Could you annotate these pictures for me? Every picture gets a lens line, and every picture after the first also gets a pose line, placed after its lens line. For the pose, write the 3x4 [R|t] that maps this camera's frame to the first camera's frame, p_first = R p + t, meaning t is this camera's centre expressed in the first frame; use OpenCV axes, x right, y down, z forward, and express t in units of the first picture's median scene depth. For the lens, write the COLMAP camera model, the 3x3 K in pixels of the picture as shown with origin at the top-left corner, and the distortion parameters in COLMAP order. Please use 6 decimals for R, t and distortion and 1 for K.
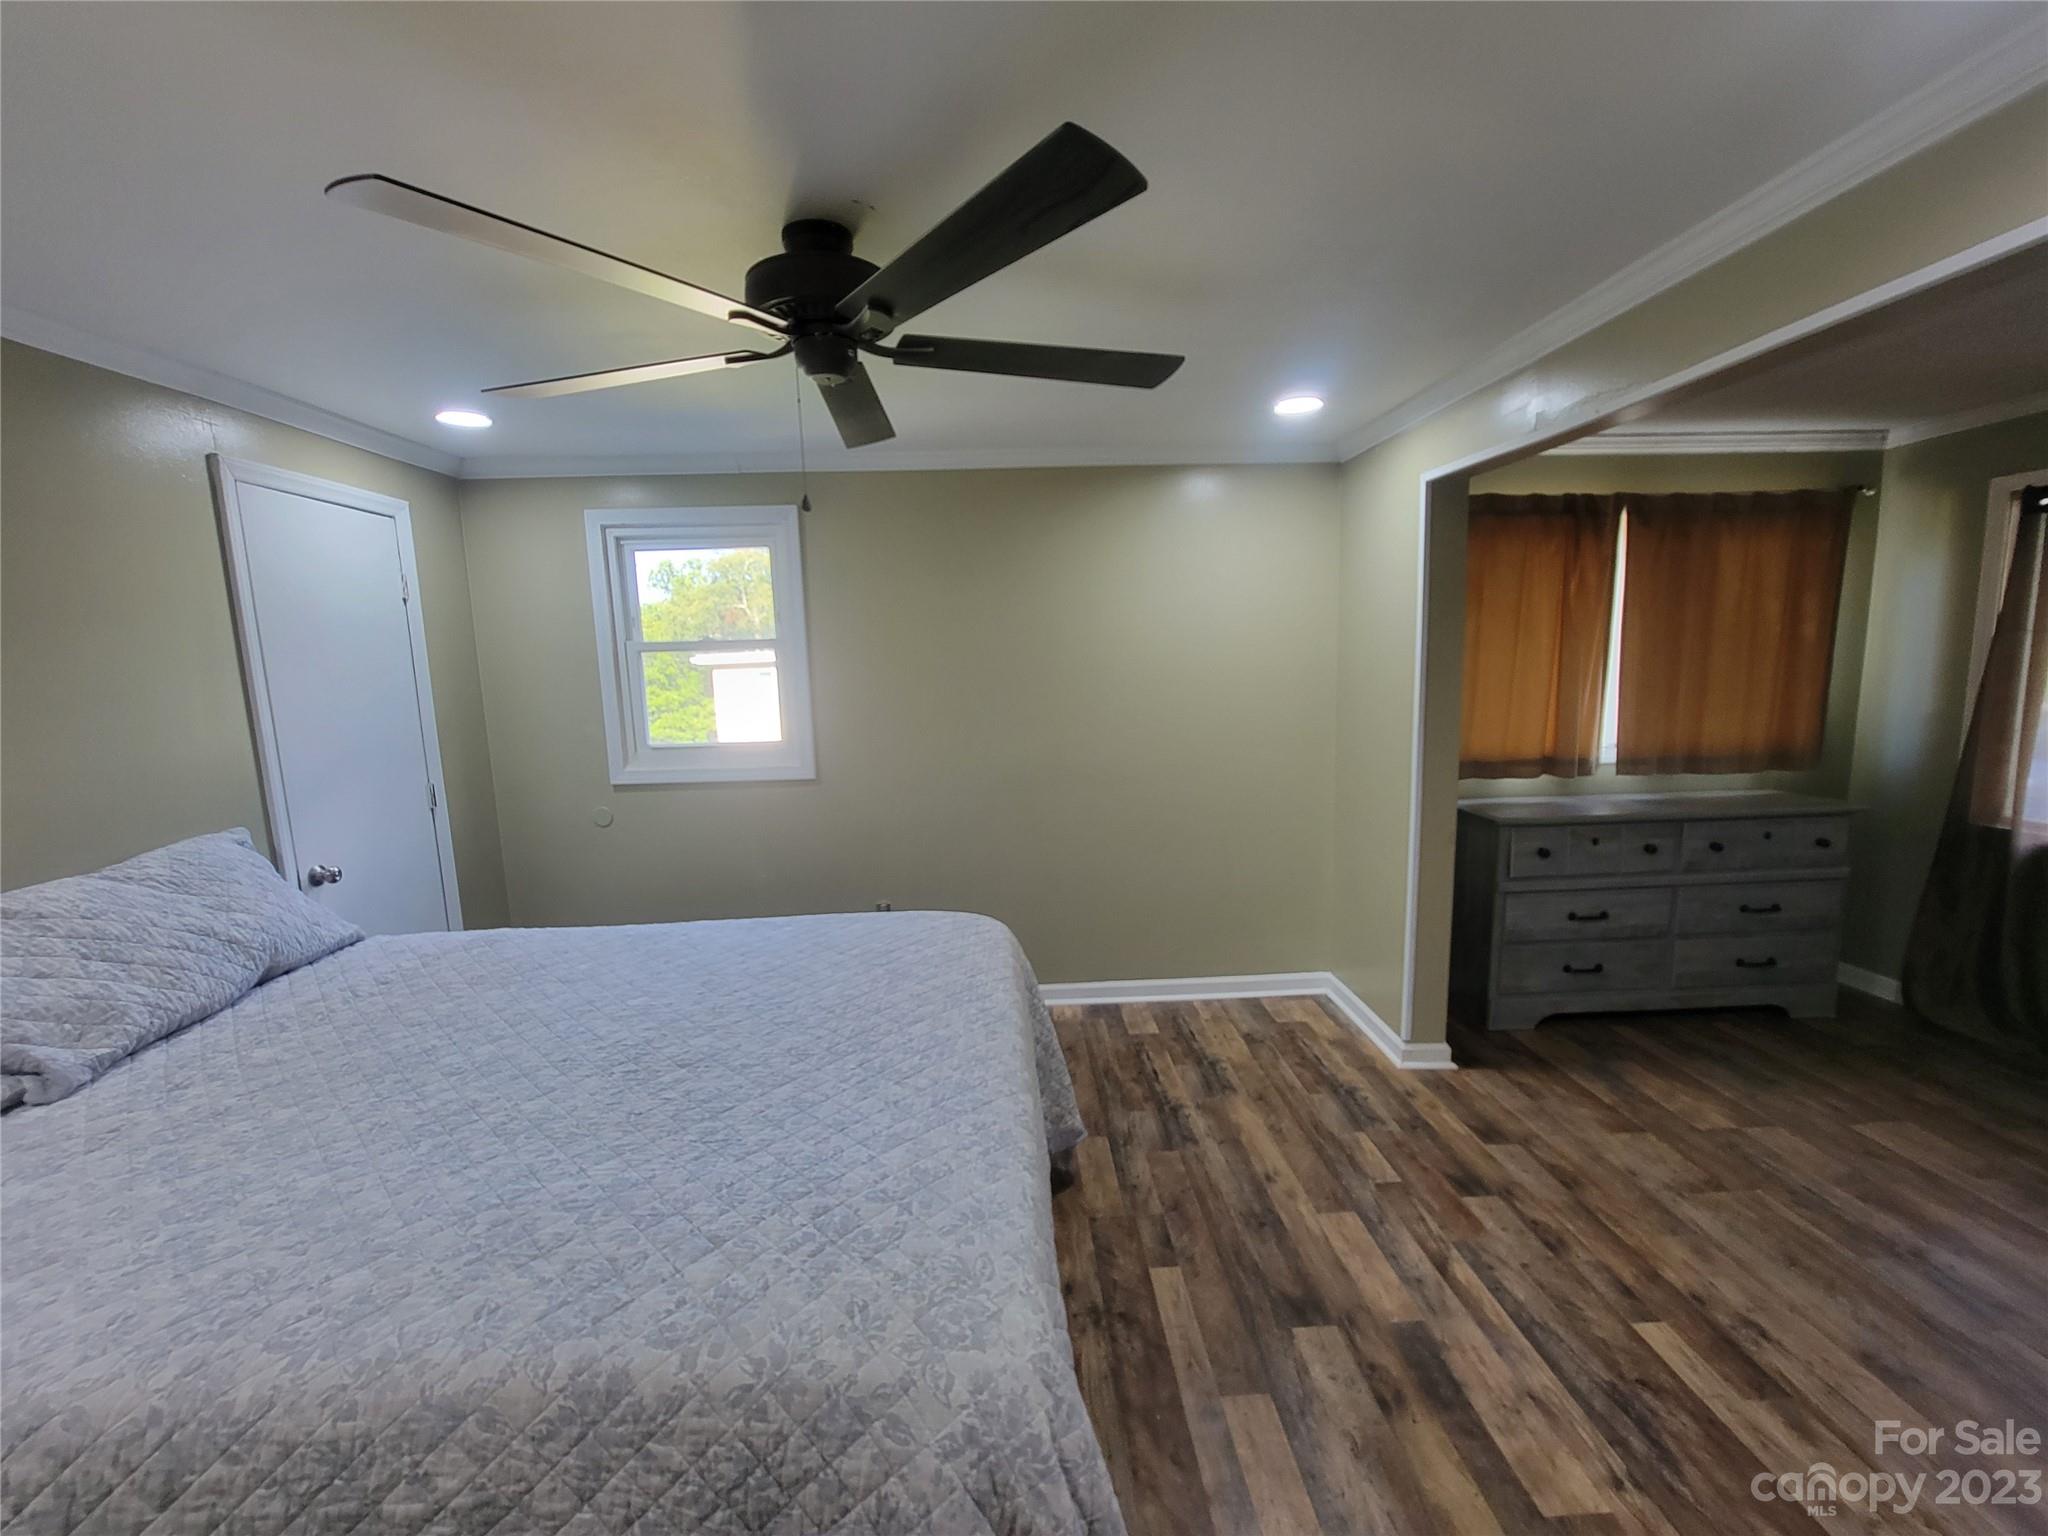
lens RADIAL K [[829.2, 0, 1016.1], [0, 829.2, 776.2], [0, 0, 1]] dist [-0.005691, -0.000712]
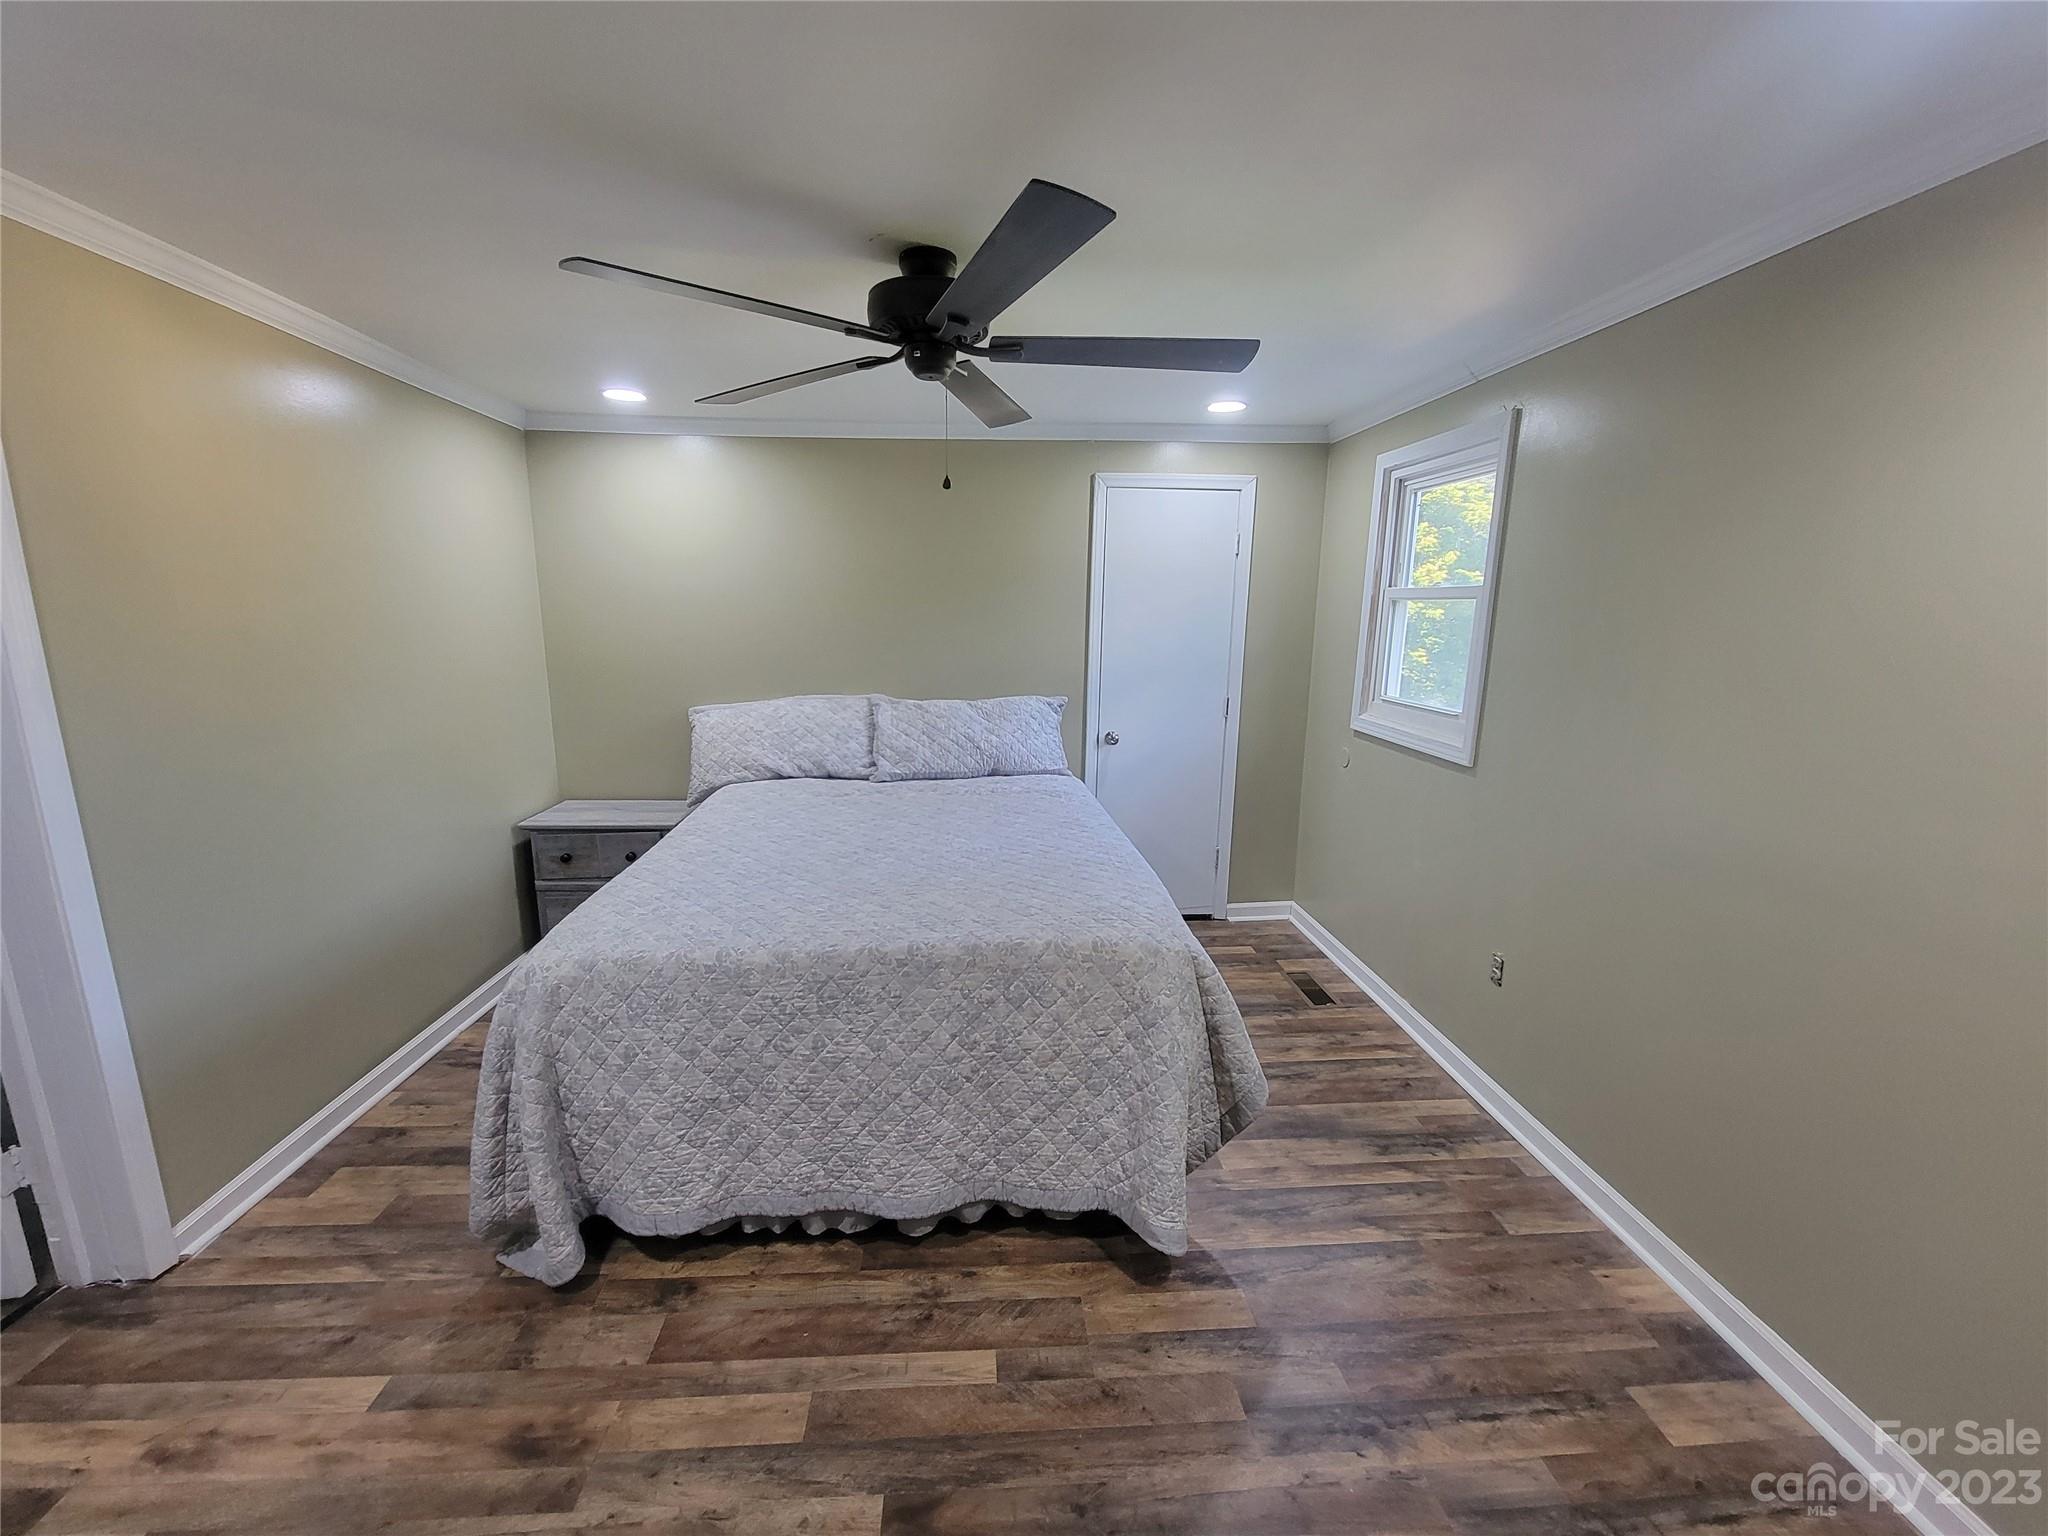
lens RADIAL K [[829.2, 0, 1016.1], [0, 829.2, 776.2], [0, 0, 1]] dist [-0.005691, -0.000712]
pose [[0.030574, 0.232243, -0.972177, 0.870854], [-0.155968, 0.961826, 0.224865, -0.168864], [0.987289, 0.144753, 0.065629, 0.903022]]
